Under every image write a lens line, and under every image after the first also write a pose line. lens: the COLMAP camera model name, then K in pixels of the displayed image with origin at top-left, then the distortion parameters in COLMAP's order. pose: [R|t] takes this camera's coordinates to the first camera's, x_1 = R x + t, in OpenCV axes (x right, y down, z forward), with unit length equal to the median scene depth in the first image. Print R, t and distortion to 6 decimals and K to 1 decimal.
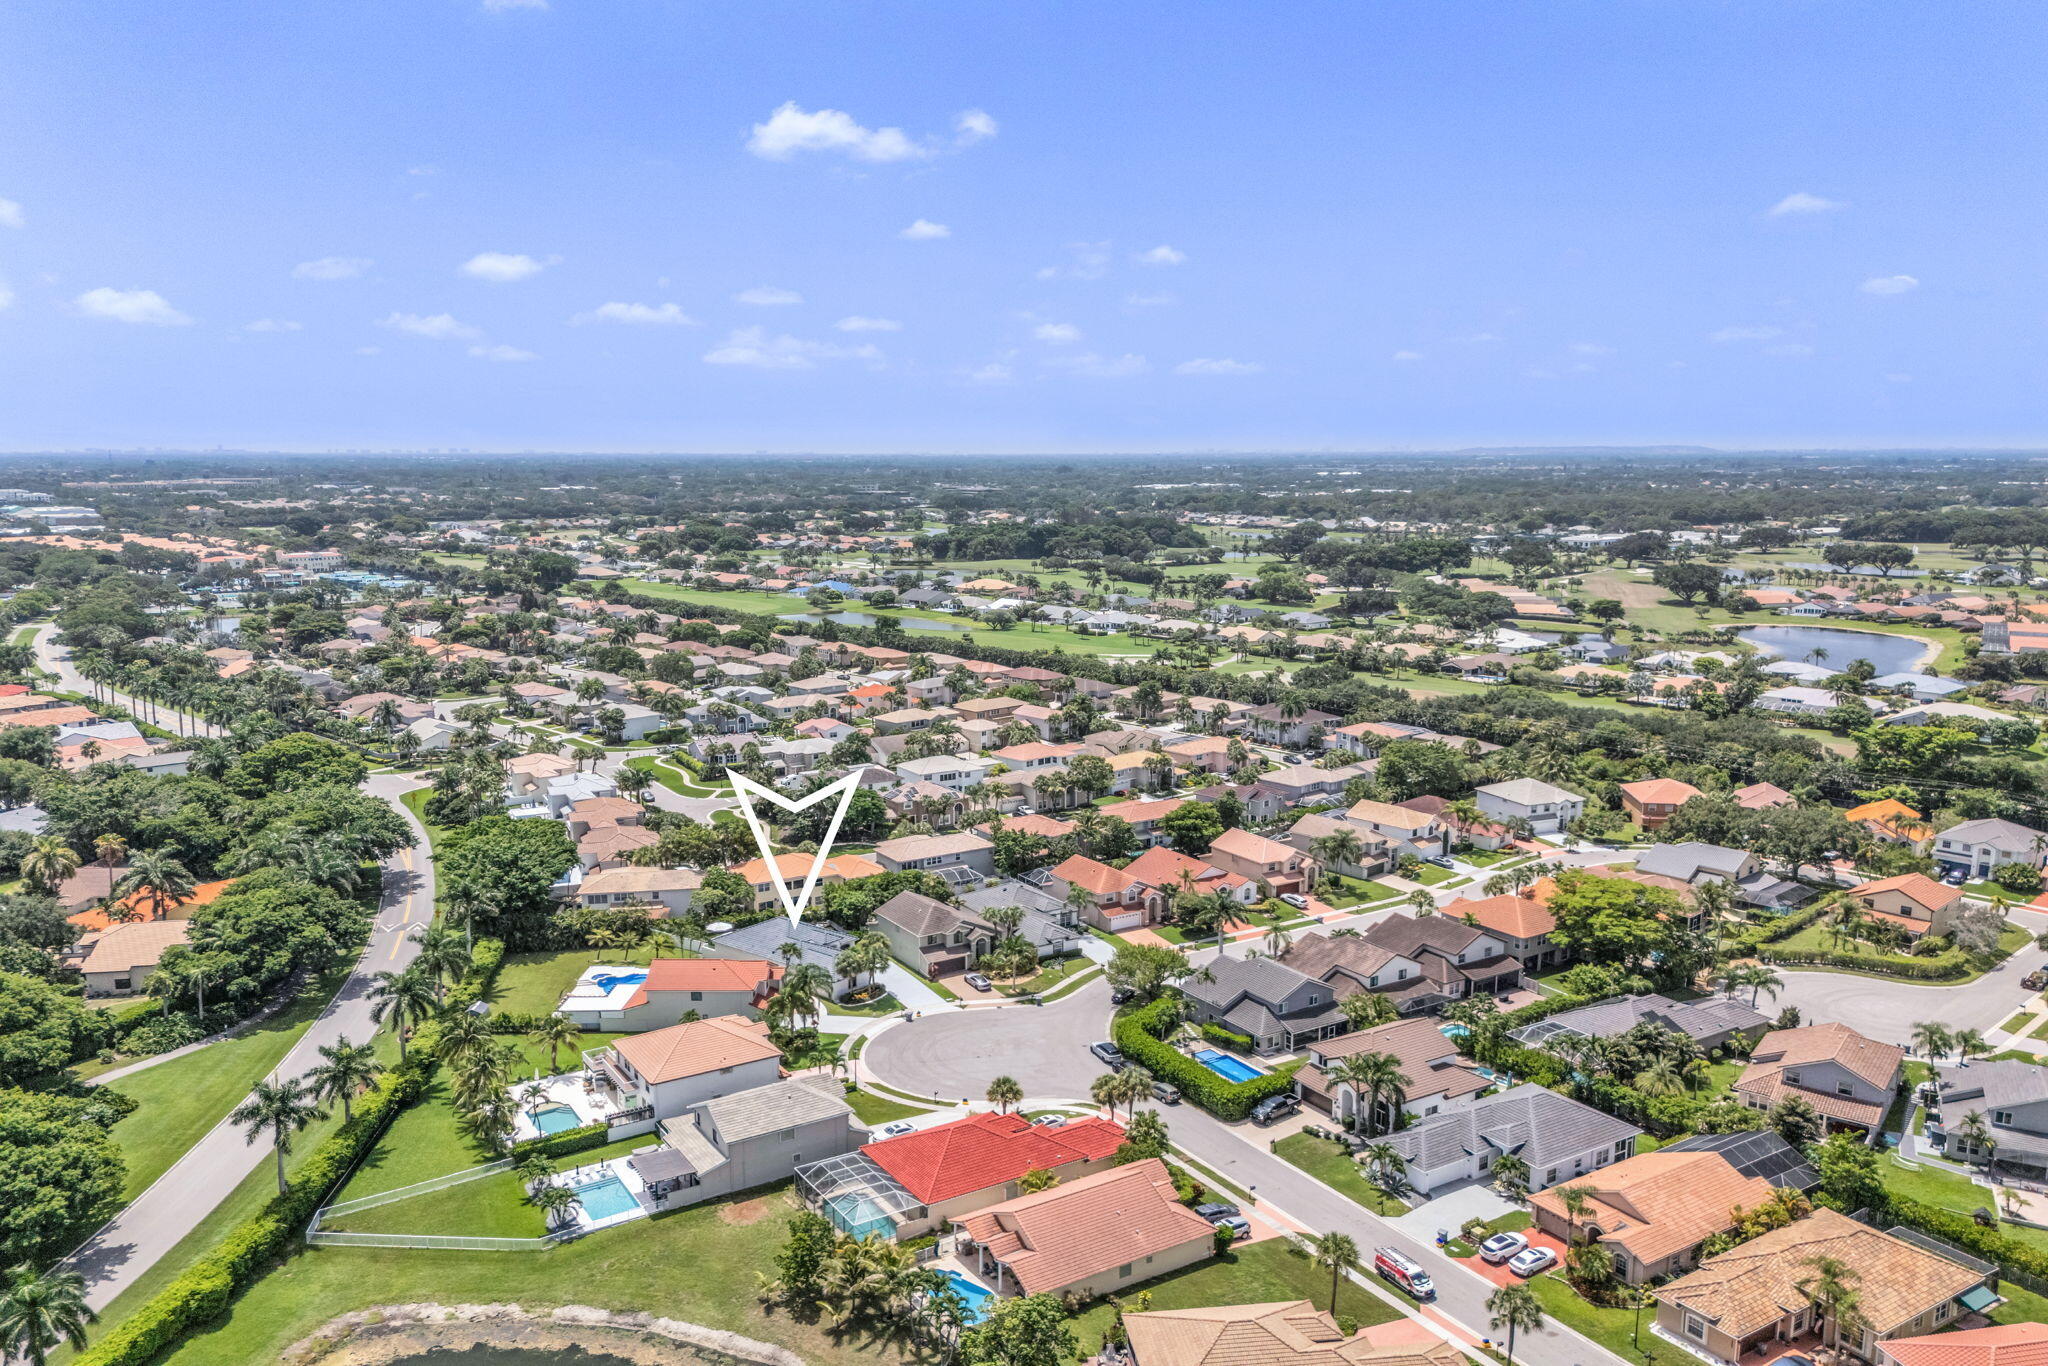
lens RADIAL K [[1566.0, 0, 973.0], [0, 1566.0, 679.9], [0, 0, 1]] dist [0.068783, -0.068967]
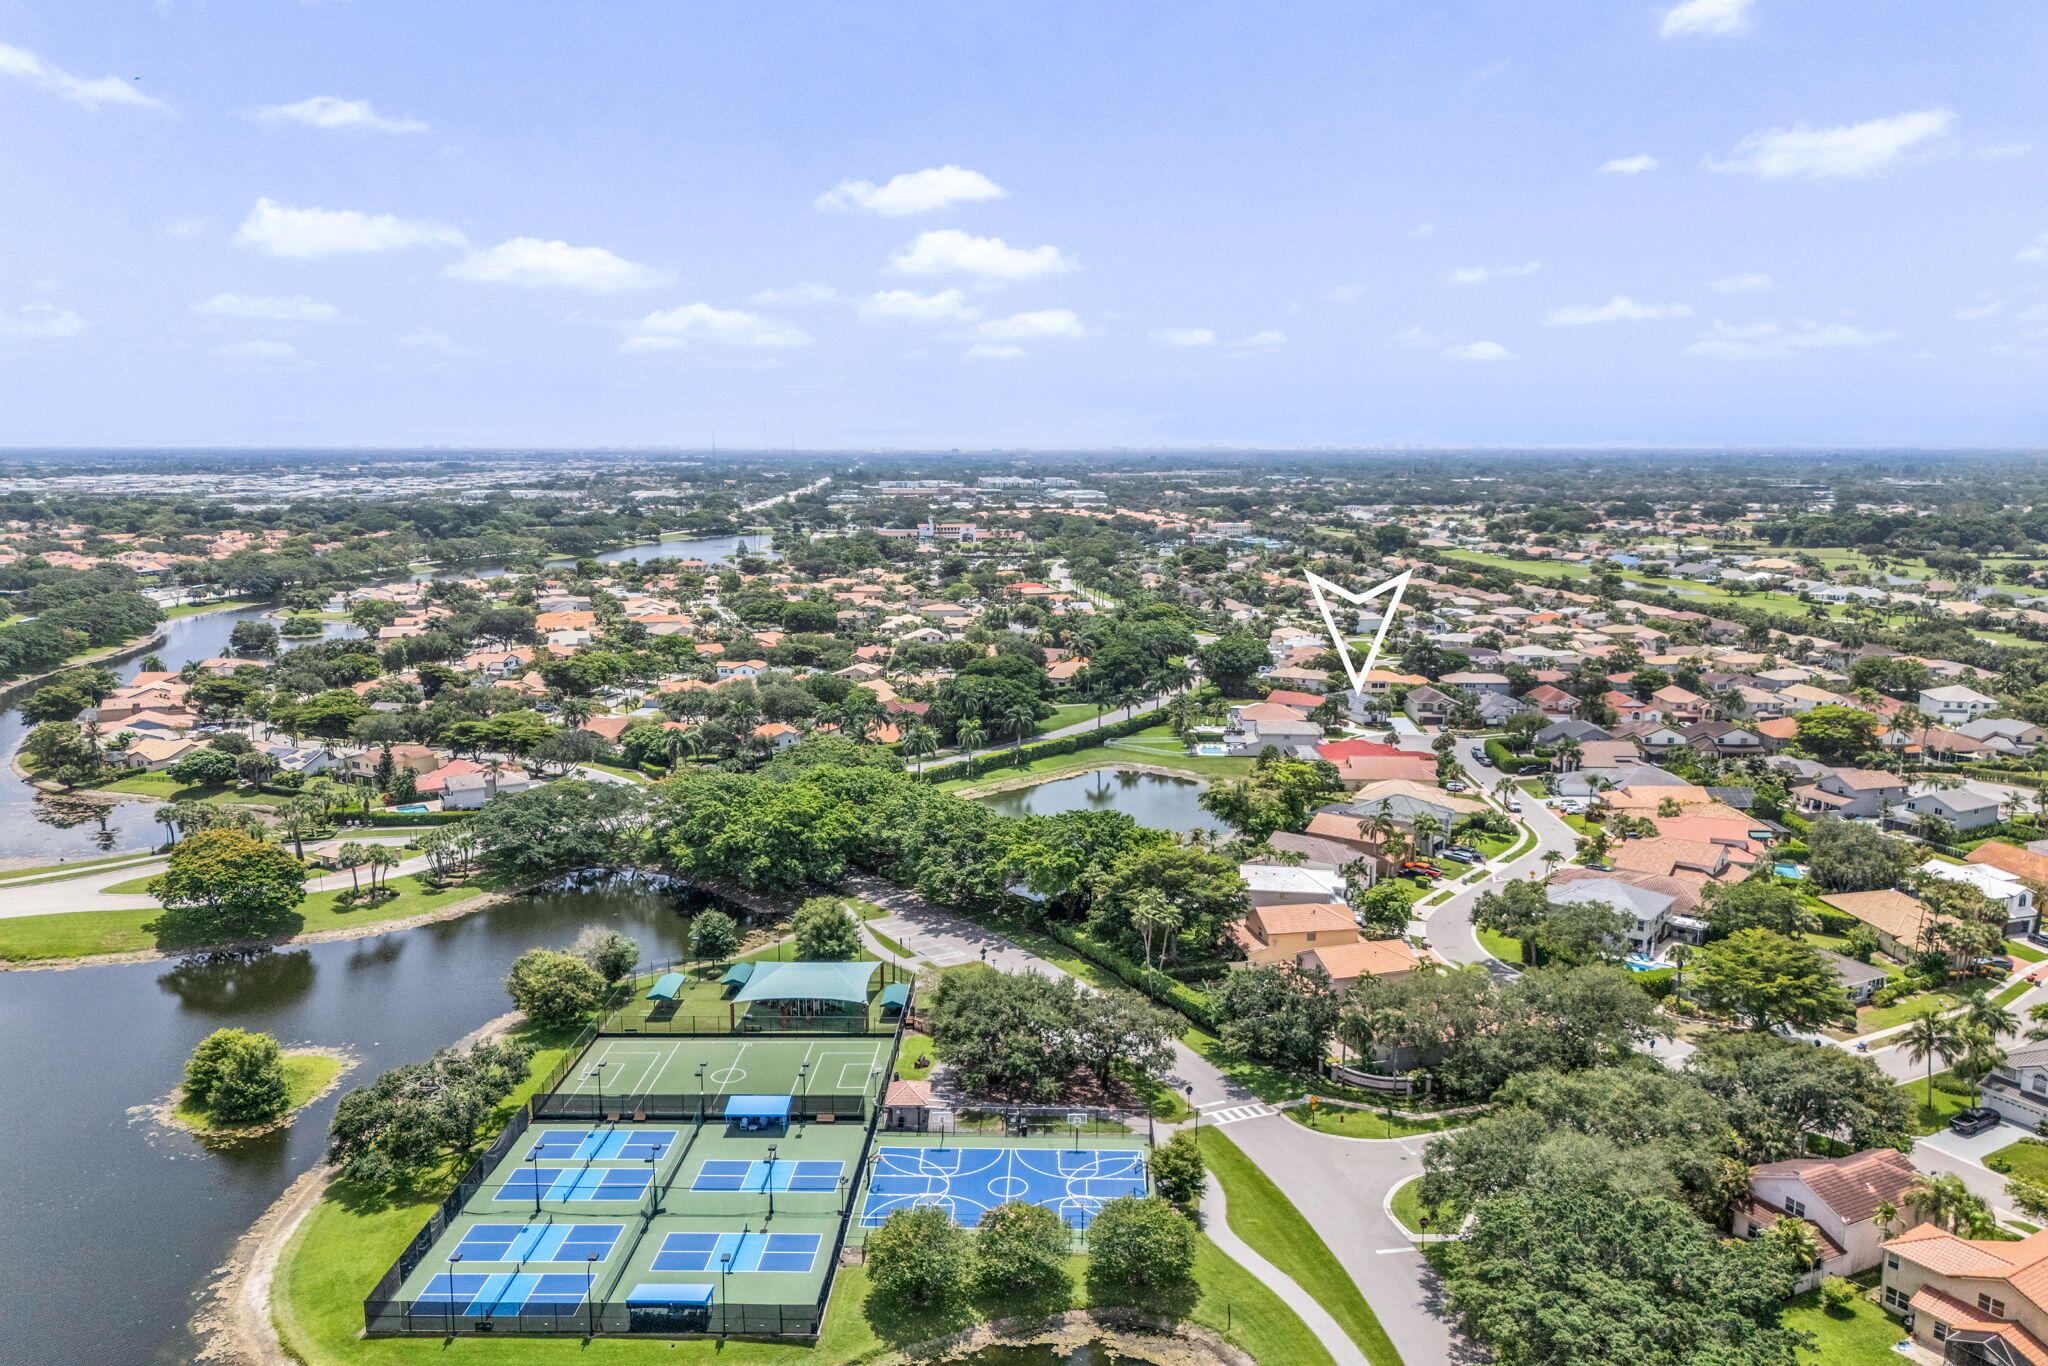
lens RADIAL K [[1566.0, 0, 973.0], [0, 1566.0, 679.9], [0, 0, 1]] dist [0.068783, -0.068967]
pose [[0.827799, 0.082105, -0.554985, 0.161854], [-0.080086, 0.996396, 0.027954, 0.034610], [0.555280, 0.021306, 0.831391, -0.252416]]
